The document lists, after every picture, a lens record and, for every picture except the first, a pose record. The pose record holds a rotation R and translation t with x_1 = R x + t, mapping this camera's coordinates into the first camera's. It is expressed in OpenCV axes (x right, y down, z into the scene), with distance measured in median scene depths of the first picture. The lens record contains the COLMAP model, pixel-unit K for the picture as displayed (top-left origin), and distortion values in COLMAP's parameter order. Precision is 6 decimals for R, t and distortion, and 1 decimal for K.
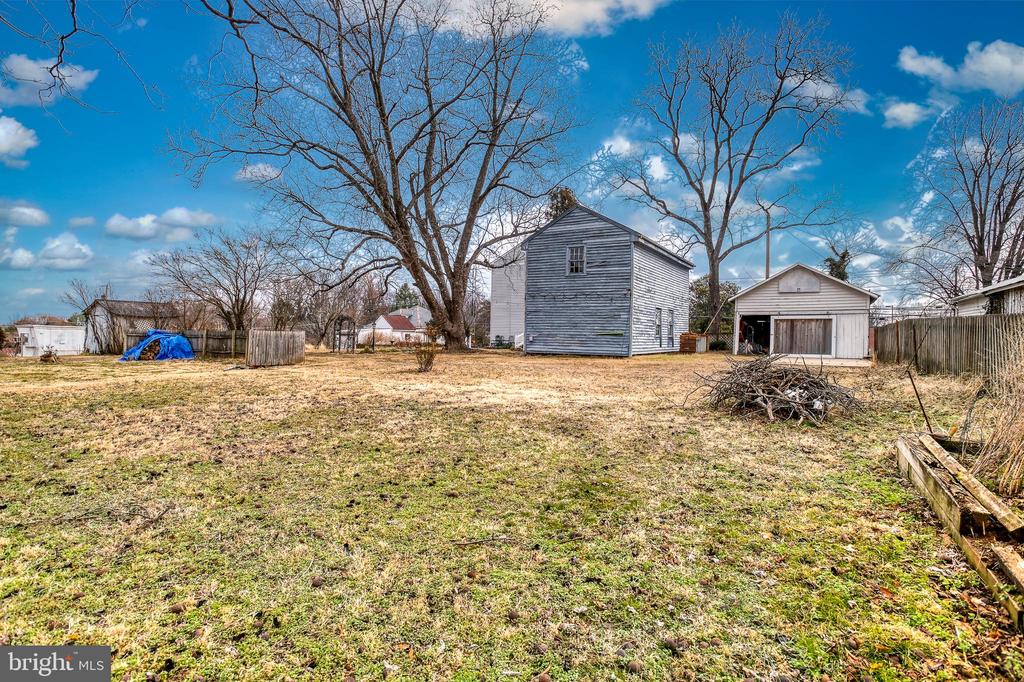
lens RADIAL K [[526.8, 0, 512.0], [0, 526.8, 341.0], [0, 0, 1]] dist [-0.046600, 0.000029]
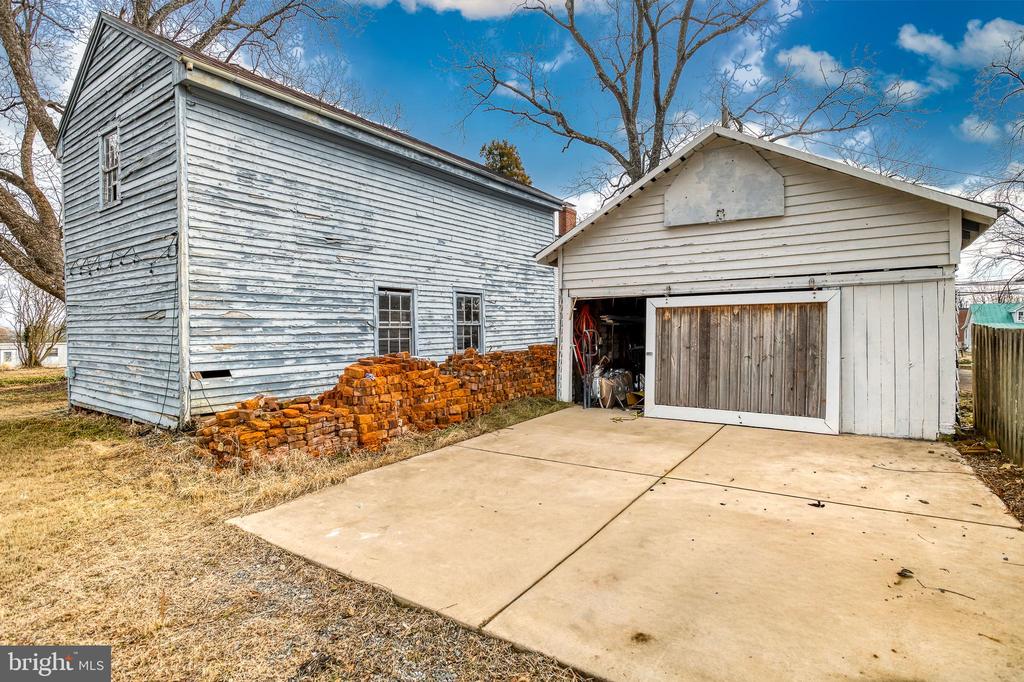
lens RADIAL K [[526.8, 0, 512.0], [0, 526.8, 341.0], [0, 0, 1]] dist [-0.046600, 0.000029]
pose [[0.998215, -0.022554, -0.055296, 0.431638], [0.023407, 0.999616, 0.014821, -0.027808], [0.054940, -0.016089, 0.998360, 0.657524]]
